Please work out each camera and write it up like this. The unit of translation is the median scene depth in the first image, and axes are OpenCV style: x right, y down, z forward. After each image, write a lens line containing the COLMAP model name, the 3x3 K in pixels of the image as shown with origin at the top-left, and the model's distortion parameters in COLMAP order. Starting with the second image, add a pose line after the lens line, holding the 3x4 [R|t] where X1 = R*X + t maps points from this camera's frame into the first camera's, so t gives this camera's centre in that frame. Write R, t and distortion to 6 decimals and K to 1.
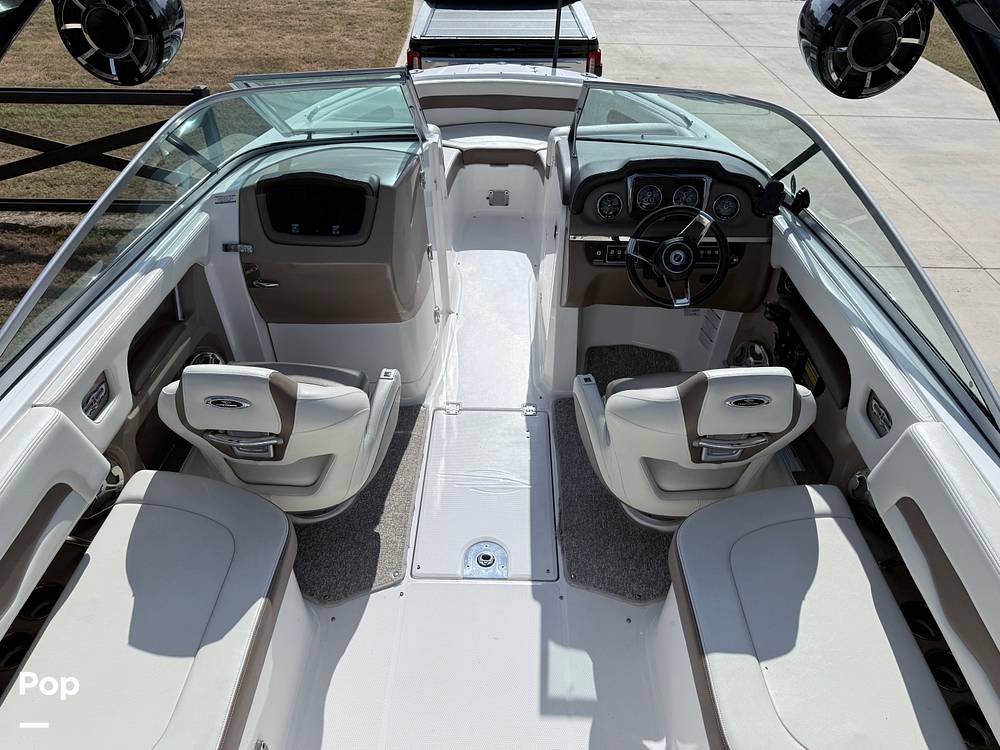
lens RADIAL K [[712.9, 0, 495.2], [0, 712.9, 370.1], [0, 0, 1]] dist [0.036697, -0.050204]
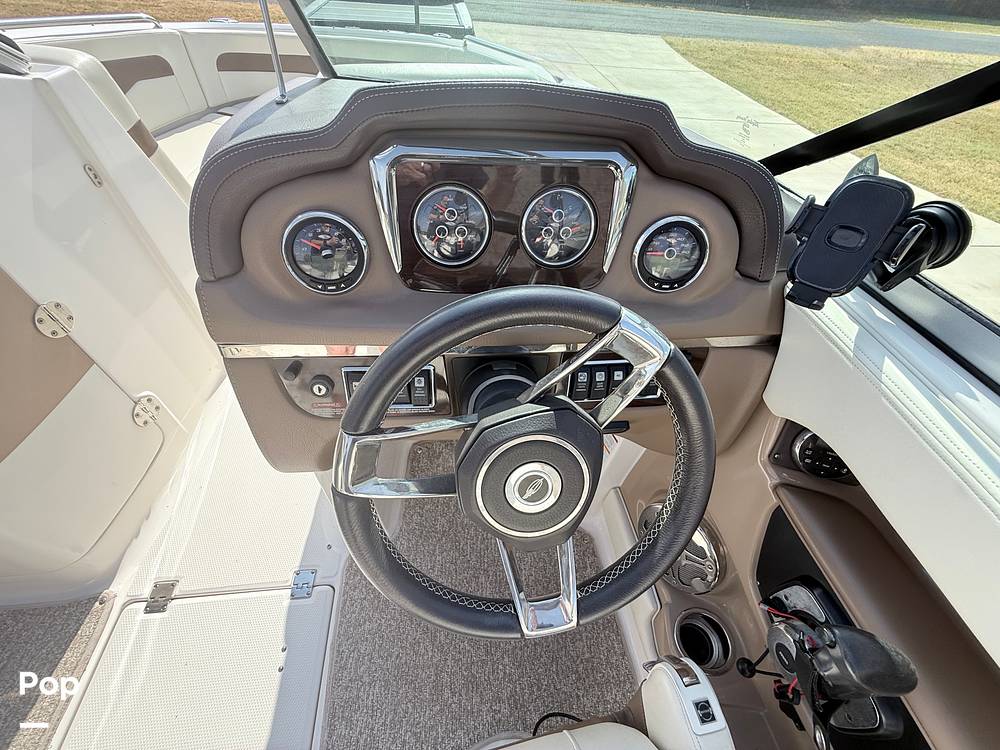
lens RADIAL K [[404.3, 0, 499.6], [0, 404.3, 371.2], [0, 0, 1]] dist [0.001300, -0.000324]
pose [[0.990766, -0.055920, 0.123511, 0.212220], [0.029685, 0.978347, 0.204830, -0.215376], [-0.132291, -0.199272, 0.970974, 0.809305]]
